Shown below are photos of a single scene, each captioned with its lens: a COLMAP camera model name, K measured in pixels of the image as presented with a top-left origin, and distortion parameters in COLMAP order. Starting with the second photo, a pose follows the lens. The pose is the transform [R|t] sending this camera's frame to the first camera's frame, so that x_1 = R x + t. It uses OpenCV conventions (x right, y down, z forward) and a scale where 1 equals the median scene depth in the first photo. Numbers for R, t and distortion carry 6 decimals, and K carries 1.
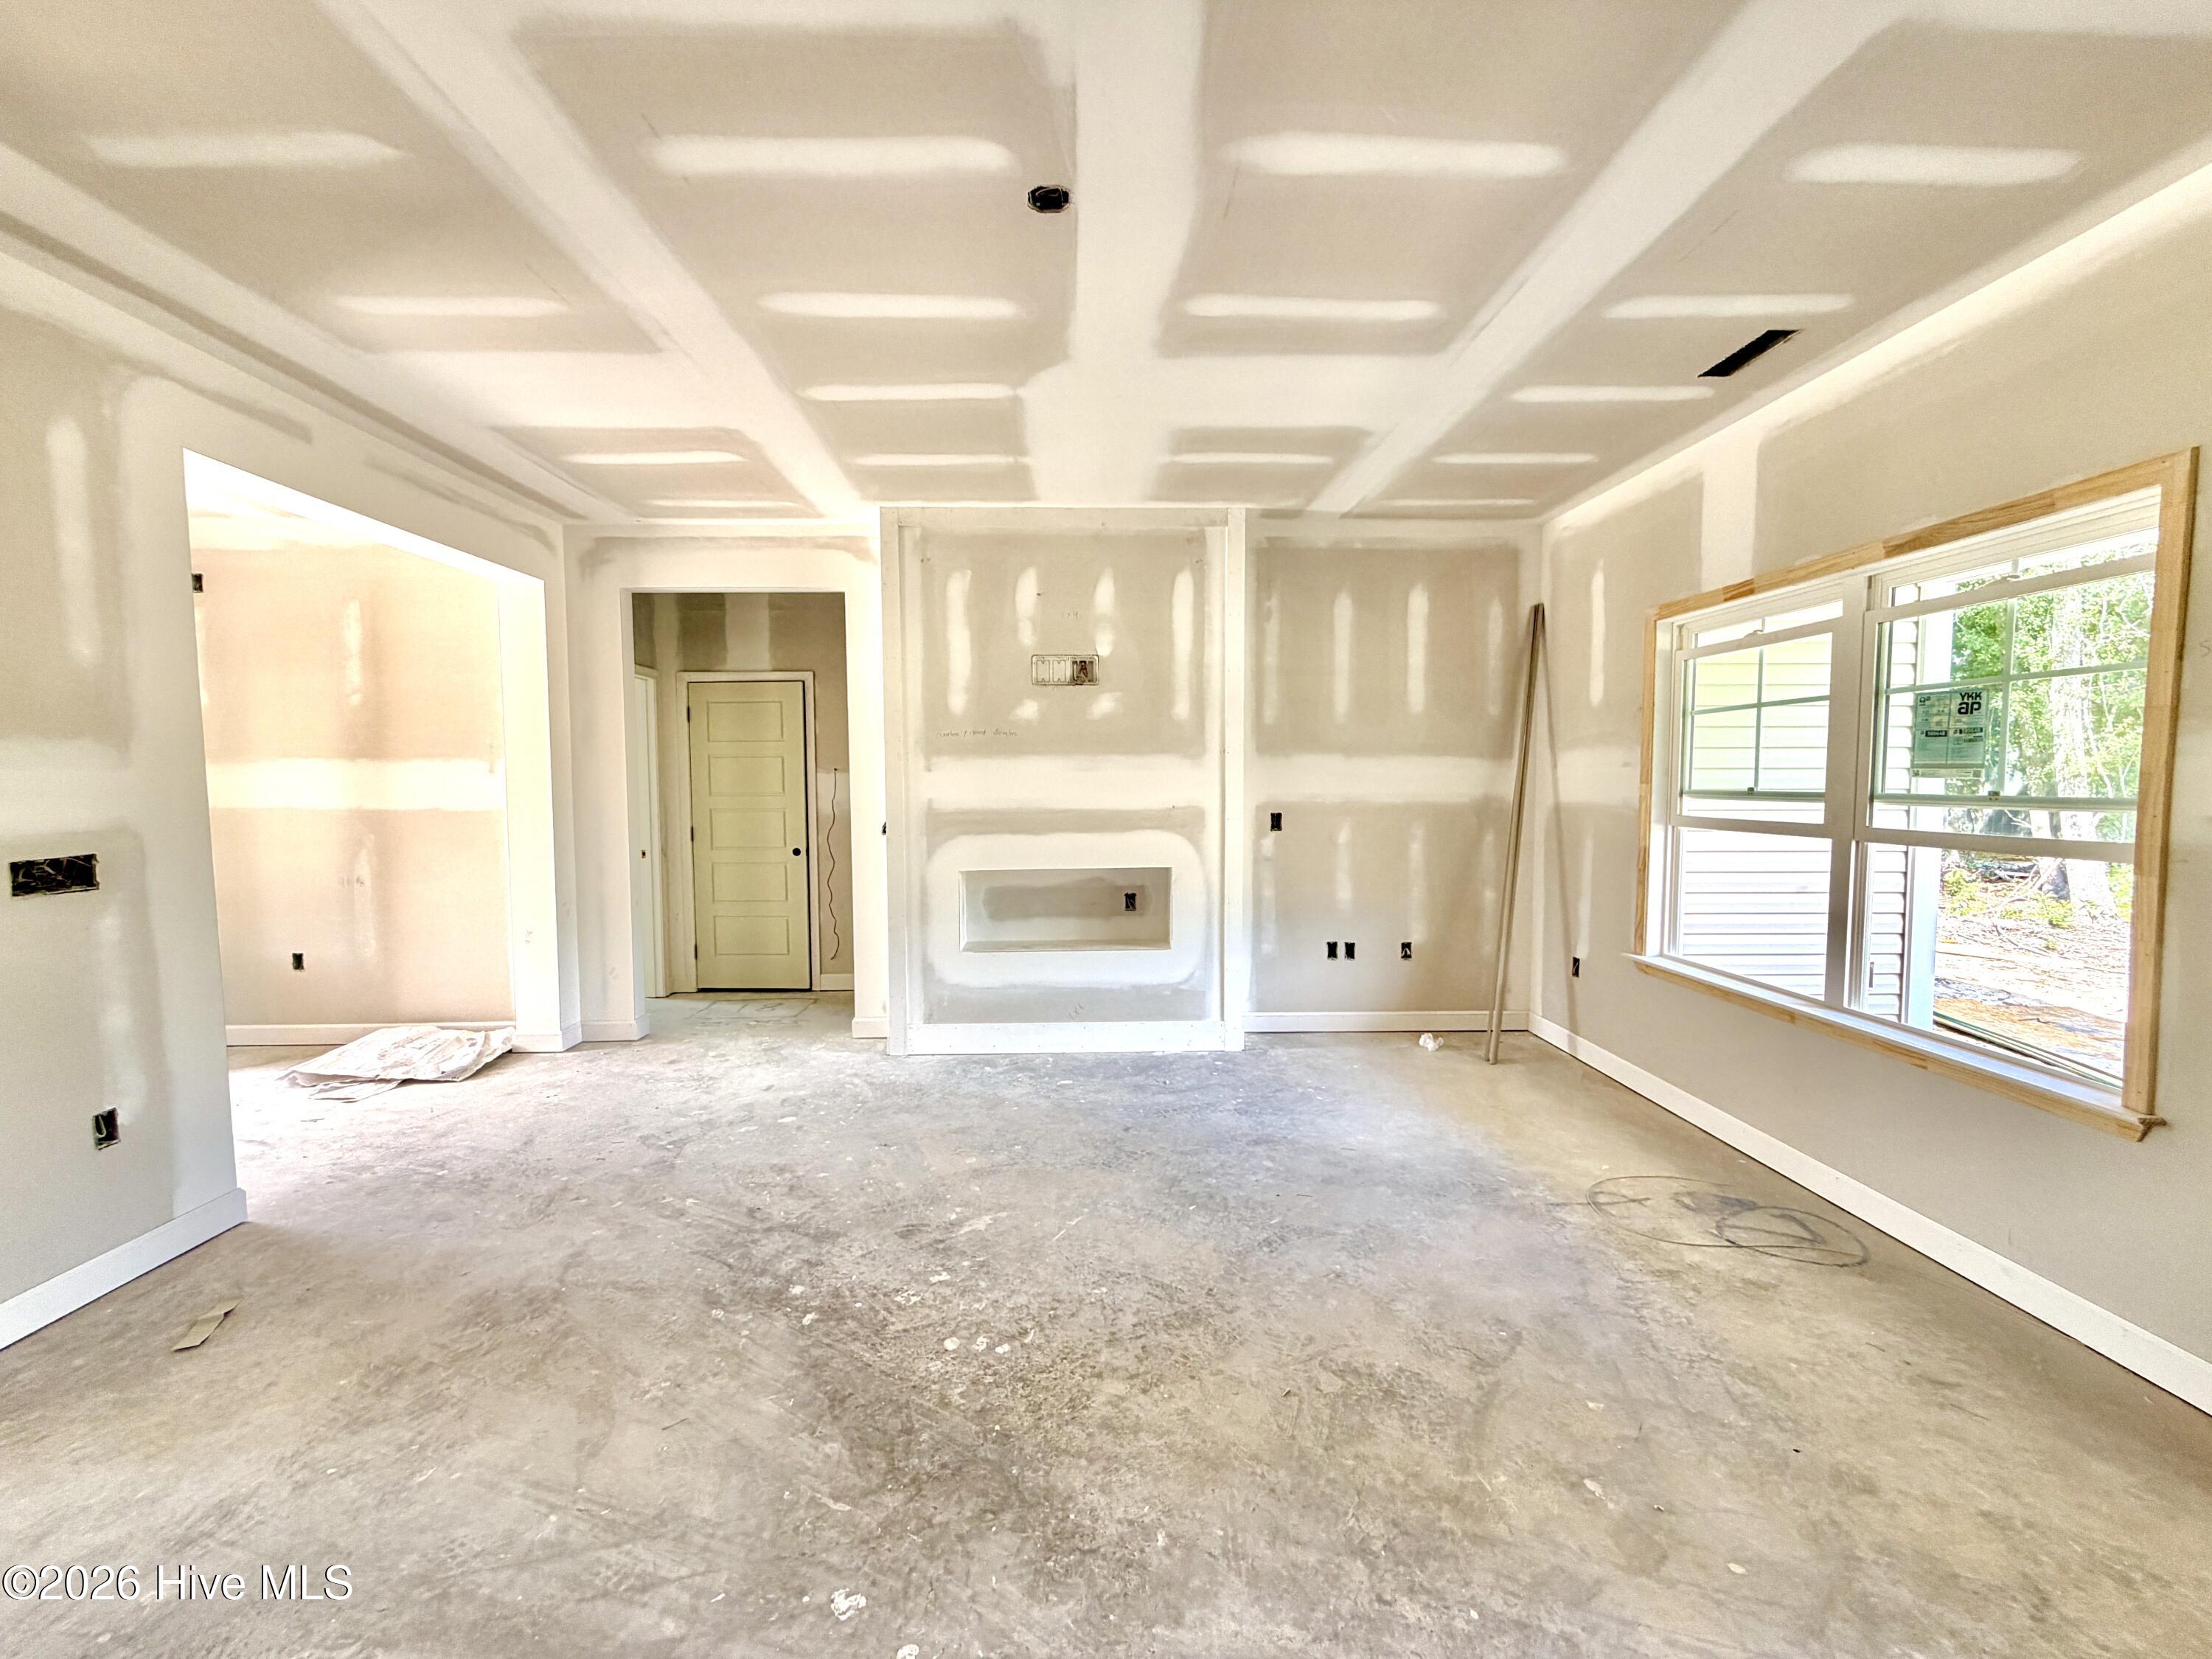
lens RADIAL K [[885.6, 0, 1100.4], [0, 885.6, 829.2], [0, 0, 1]] dist [-0.000368, 0.000274]
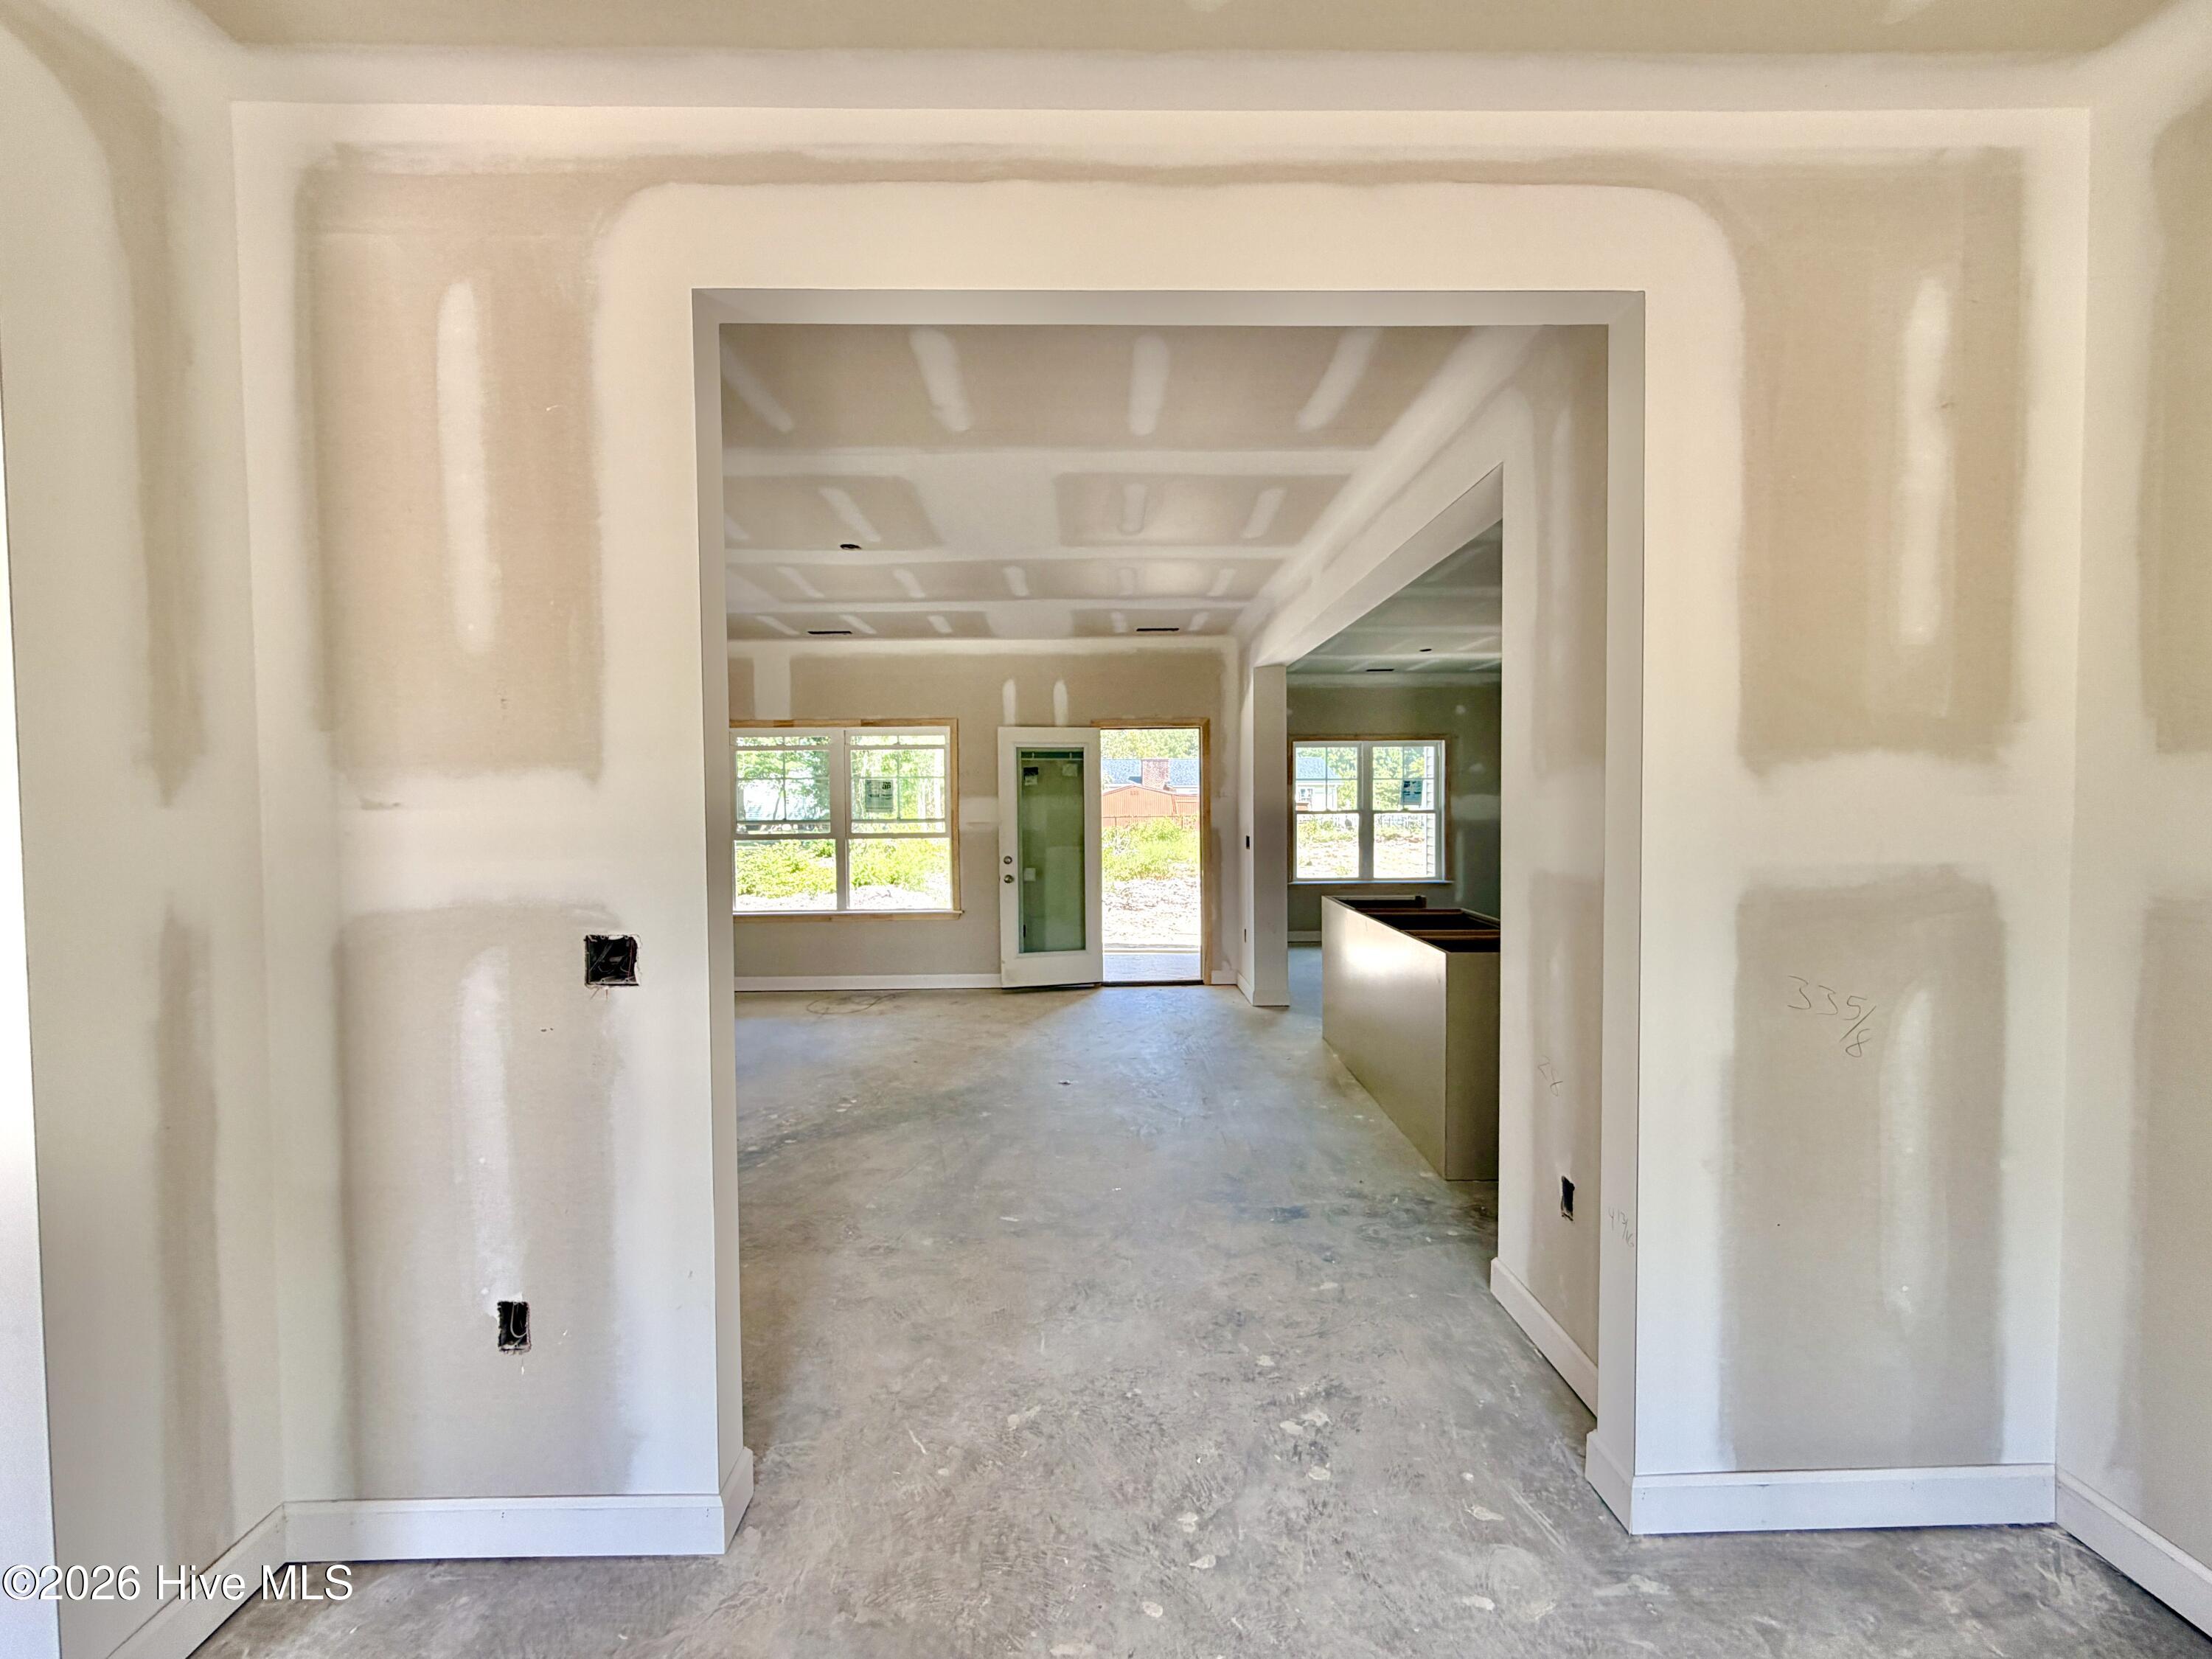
lens RADIAL K [[885.6, 0, 1100.4], [0, 885.6, 829.2], [0, 0, 1]] dist [-0.000368, 0.000274]
pose [[0.007767, -0.022724, 0.999712, -1.280070], [0.068352, 0.997416, 0.022141, -0.016453], [-0.997631, 0.068160, 0.009300, 0.240101]]
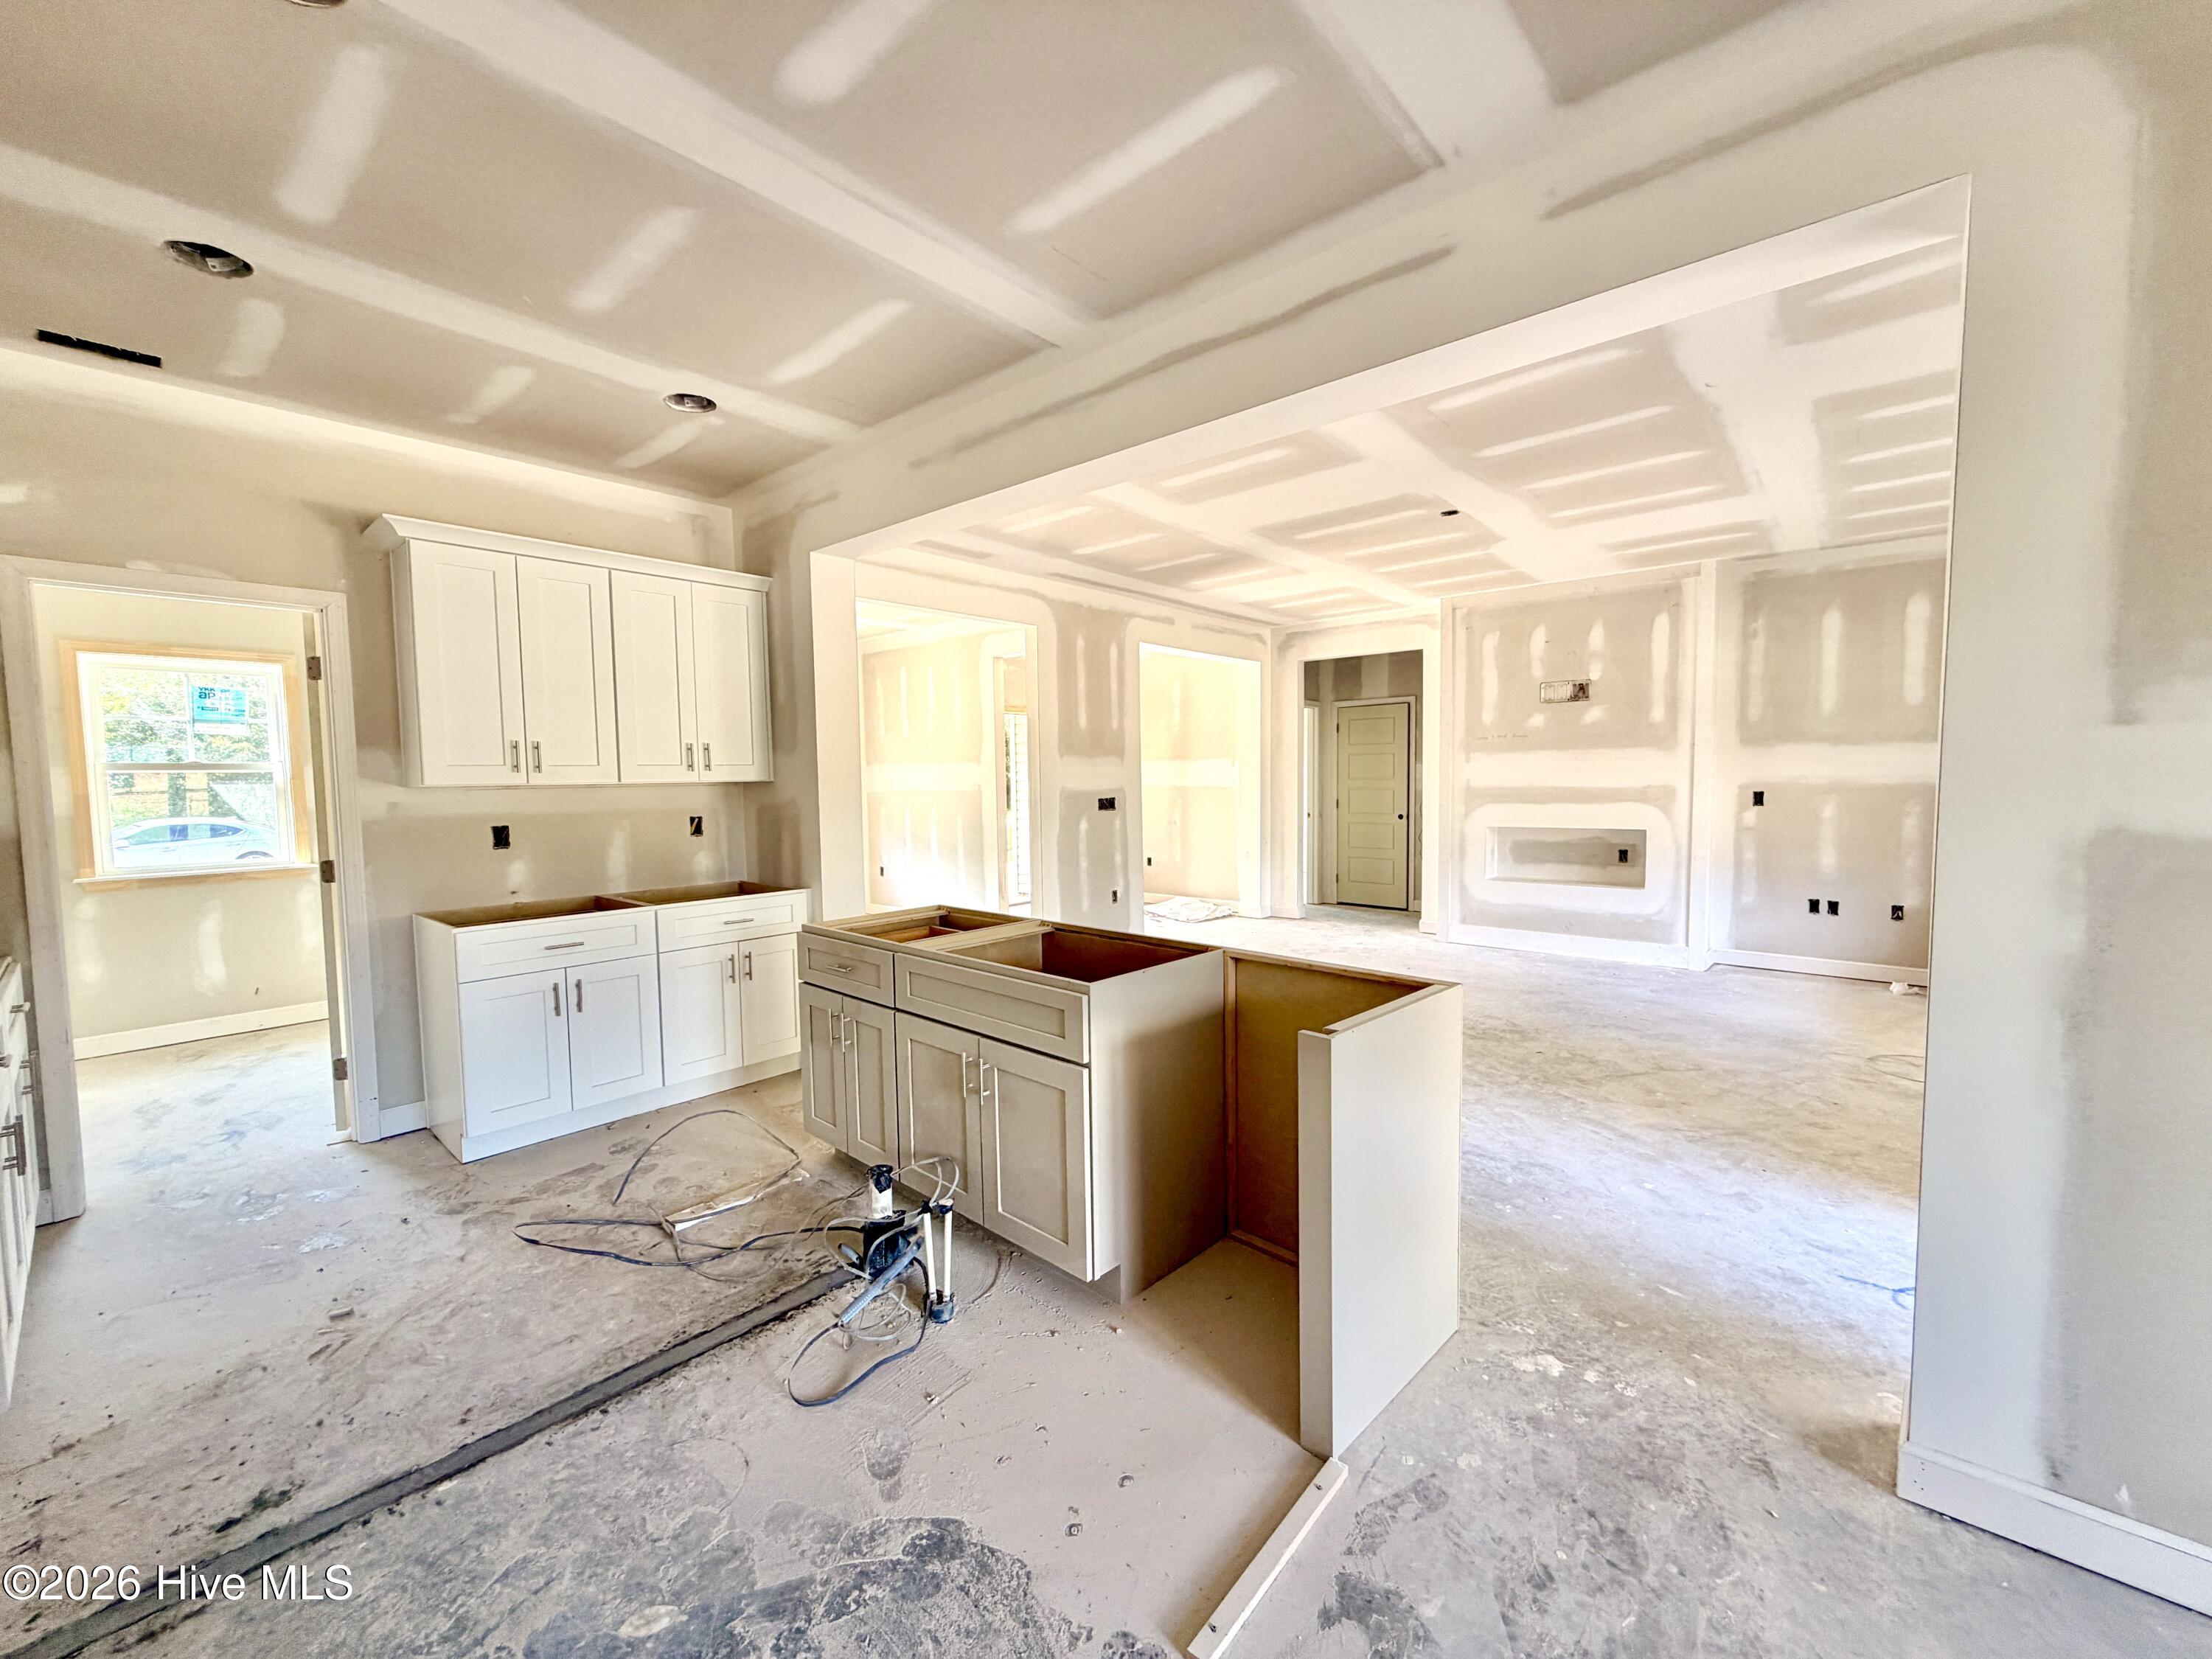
lens RADIAL K [[885.6, 0, 1100.4], [0, 885.6, 829.2], [0, 0, 1]] dist [-0.000368, 0.000274]
pose [[0.736197, 0.036155, -0.675801, 0.489970], [-0.029486, 0.999337, 0.021344, 0.048127], [0.676125, 0.004213, 0.736775, -0.742174]]
